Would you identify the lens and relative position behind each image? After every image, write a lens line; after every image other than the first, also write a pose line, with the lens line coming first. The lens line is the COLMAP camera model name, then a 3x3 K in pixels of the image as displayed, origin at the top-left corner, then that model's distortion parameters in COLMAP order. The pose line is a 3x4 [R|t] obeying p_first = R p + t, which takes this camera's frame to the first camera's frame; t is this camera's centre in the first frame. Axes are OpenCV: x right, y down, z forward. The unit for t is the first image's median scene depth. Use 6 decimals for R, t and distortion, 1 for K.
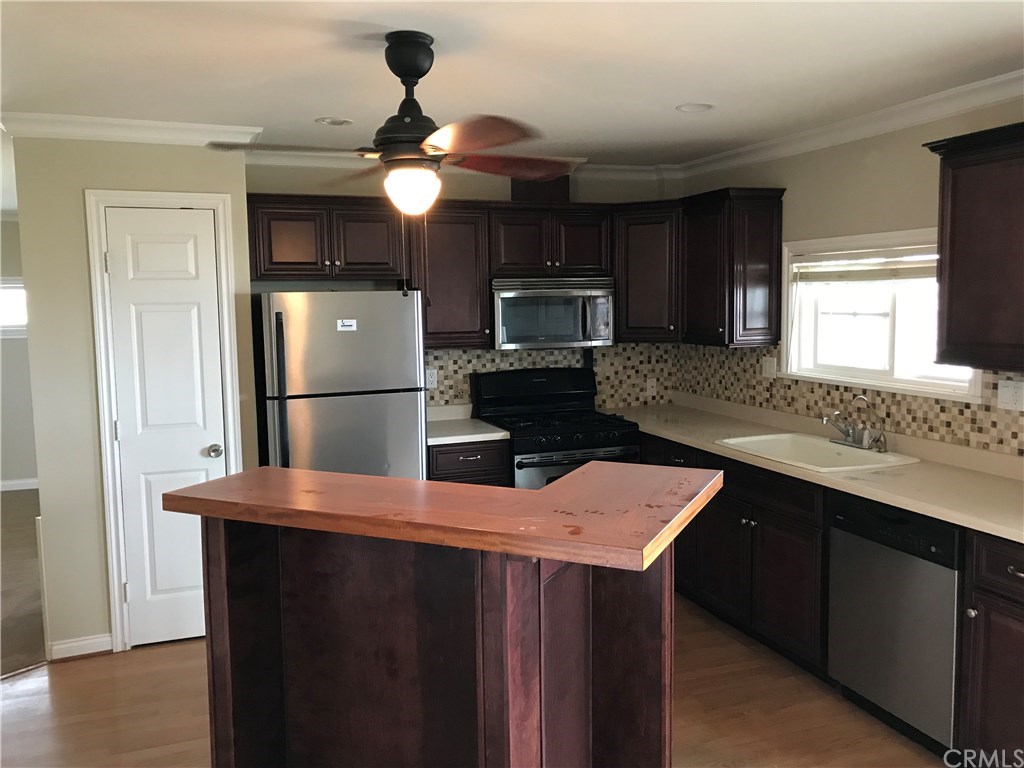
lens RADIAL K [[841.0, 0, 512.0], [0, 841.0, 384.0], [0, 0, 1]] dist [0.005423, -0.005017]
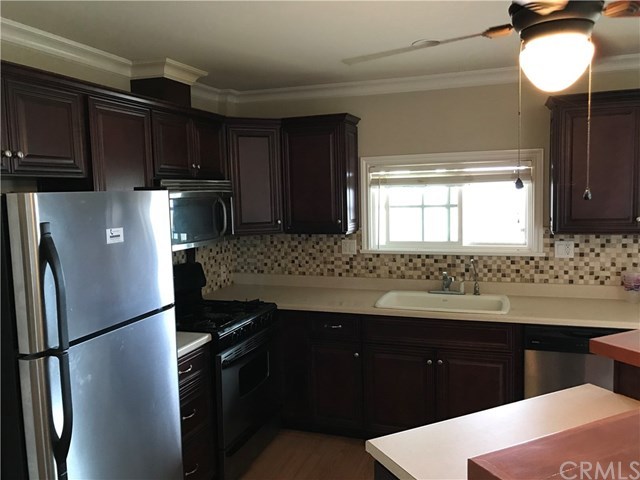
lens RADIAL K [[509.4, 0, 320.0], [0, 509.4, 240.0], [0, 0, 1]] dist [0.063962, -0.001739]
pose [[0.629419, -0.072063, 0.773717, -0.387745], [0.095370, 0.995327, 0.015120, -0.050433], [-0.771192, 0.064273, 0.633350, 0.523097]]
